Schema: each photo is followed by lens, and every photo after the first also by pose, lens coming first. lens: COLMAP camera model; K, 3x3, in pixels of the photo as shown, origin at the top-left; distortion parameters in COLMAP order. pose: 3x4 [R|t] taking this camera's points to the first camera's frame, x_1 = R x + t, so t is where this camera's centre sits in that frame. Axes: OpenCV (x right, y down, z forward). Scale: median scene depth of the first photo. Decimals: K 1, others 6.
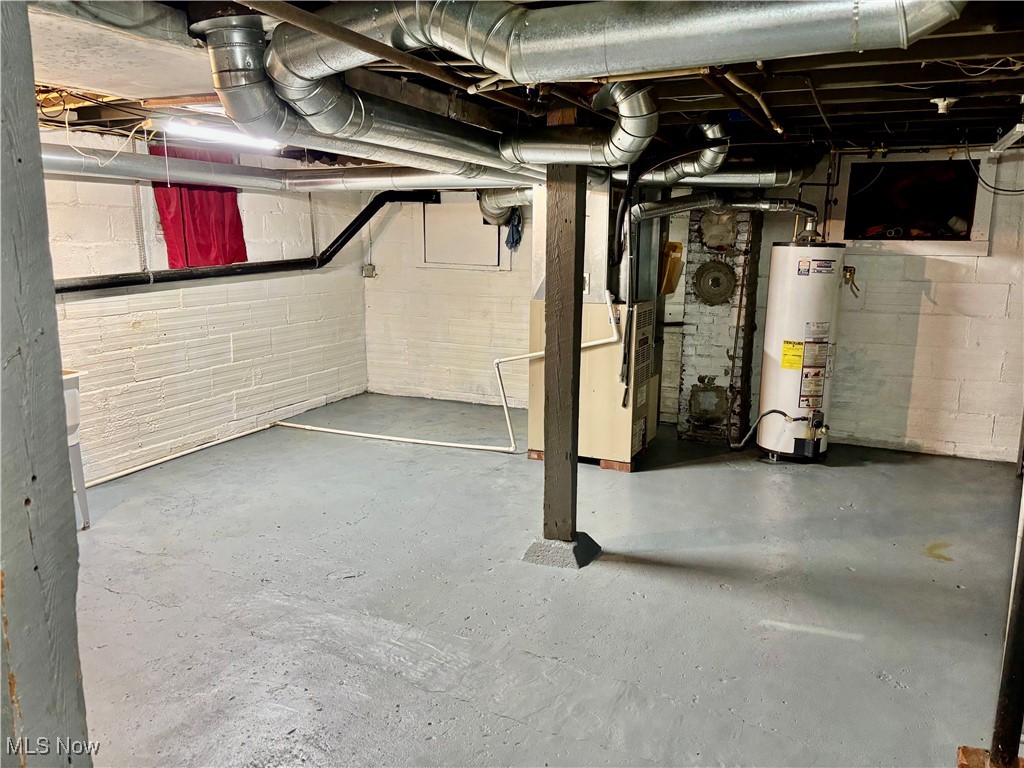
lens RADIAL K [[771.3, 0, 511.1], [0, 771.3, 382.8], [0, 0, 1]] dist [0.053565, -0.057647]
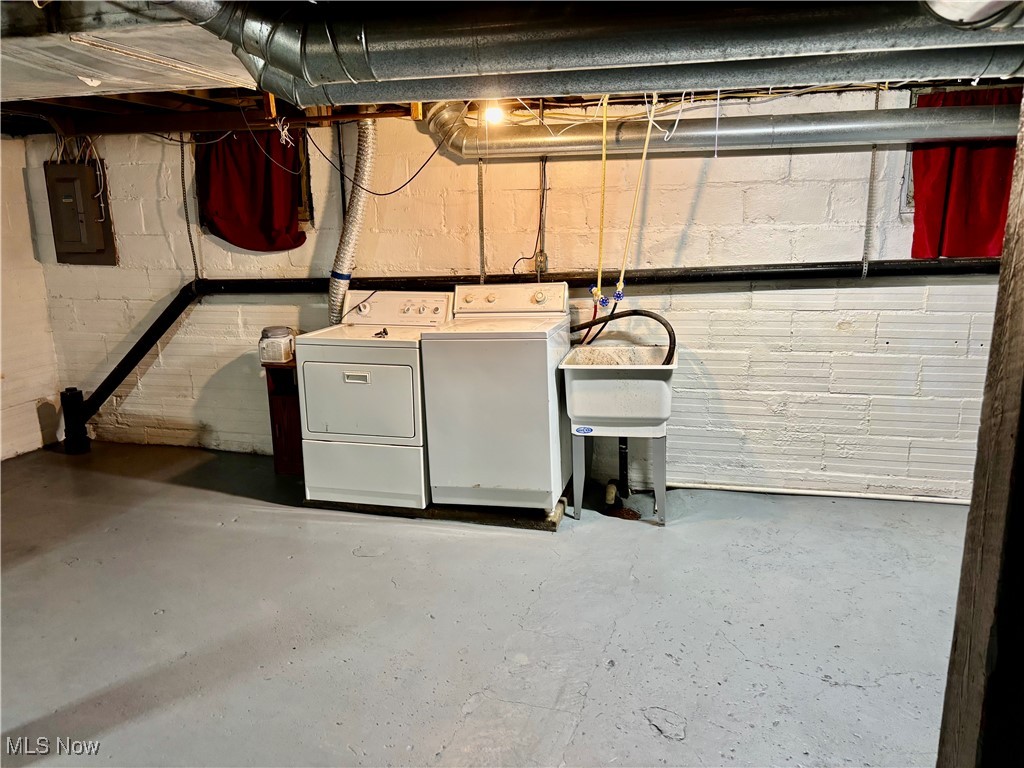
lens RADIAL K [[771.3, 0, 511.4], [0, 771.3, 388.6], [0, 0, 1]] dist [0.053565, -0.057647]
pose [[0.181602, 0.209368, -0.960826, 0.251416], [-0.169405, 0.969126, 0.179158, -0.096143], [0.968670, 0.130234, 0.211463, 0.491589]]
